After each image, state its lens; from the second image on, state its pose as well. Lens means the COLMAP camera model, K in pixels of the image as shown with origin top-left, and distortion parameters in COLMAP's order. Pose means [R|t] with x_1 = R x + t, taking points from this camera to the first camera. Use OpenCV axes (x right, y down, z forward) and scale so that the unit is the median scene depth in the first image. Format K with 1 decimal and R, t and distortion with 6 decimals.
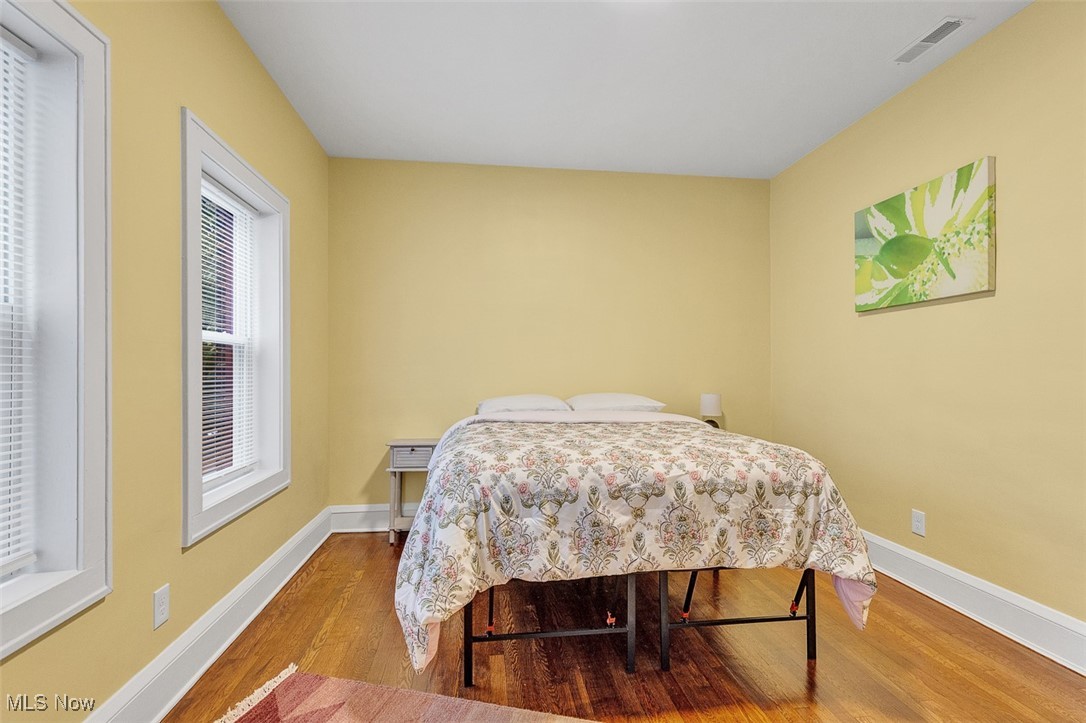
lens RADIAL K [[491.5, 0, 543.5], [0, 491.5, 363.9], [0, 0, 1]] dist [0.008983, -0.000072]
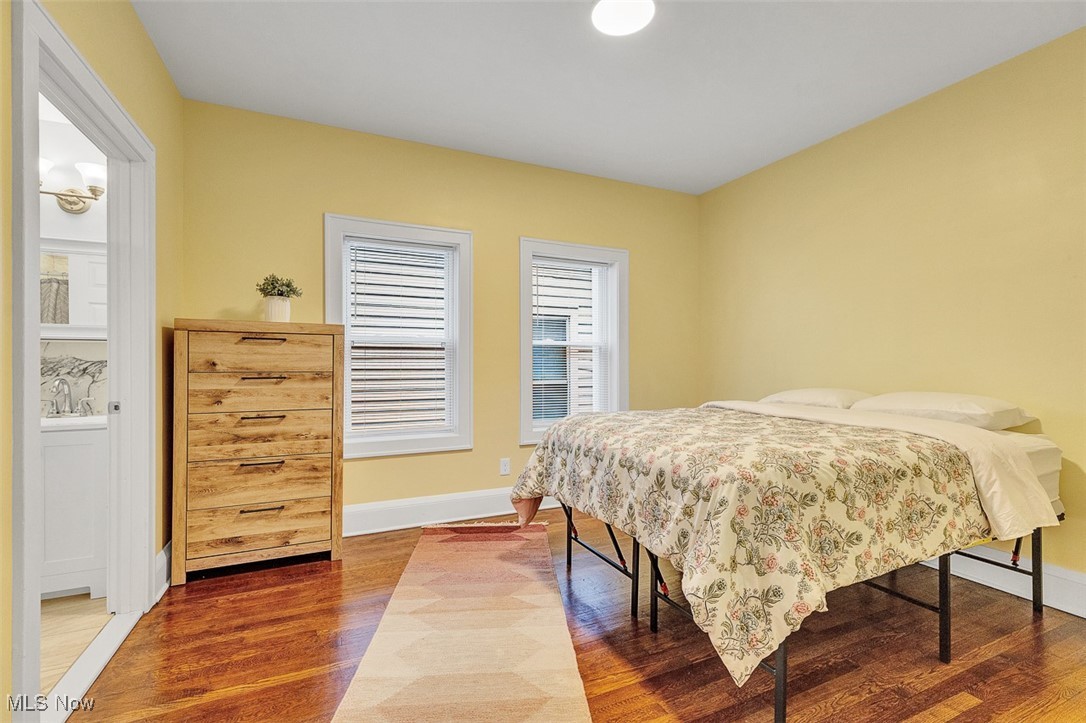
lens RADIAL K [[491.5, 0, 548.2], [0, 491.5, 364.8], [0, 0, 1]] dist [0.008983, -0.000072]
pose [[0.302418, -0.004550, -0.953165, 1.342181], [0.001890, 0.999990, -0.004174, 0.031429], [0.953174, -0.000539, 0.302423, 0.488390]]
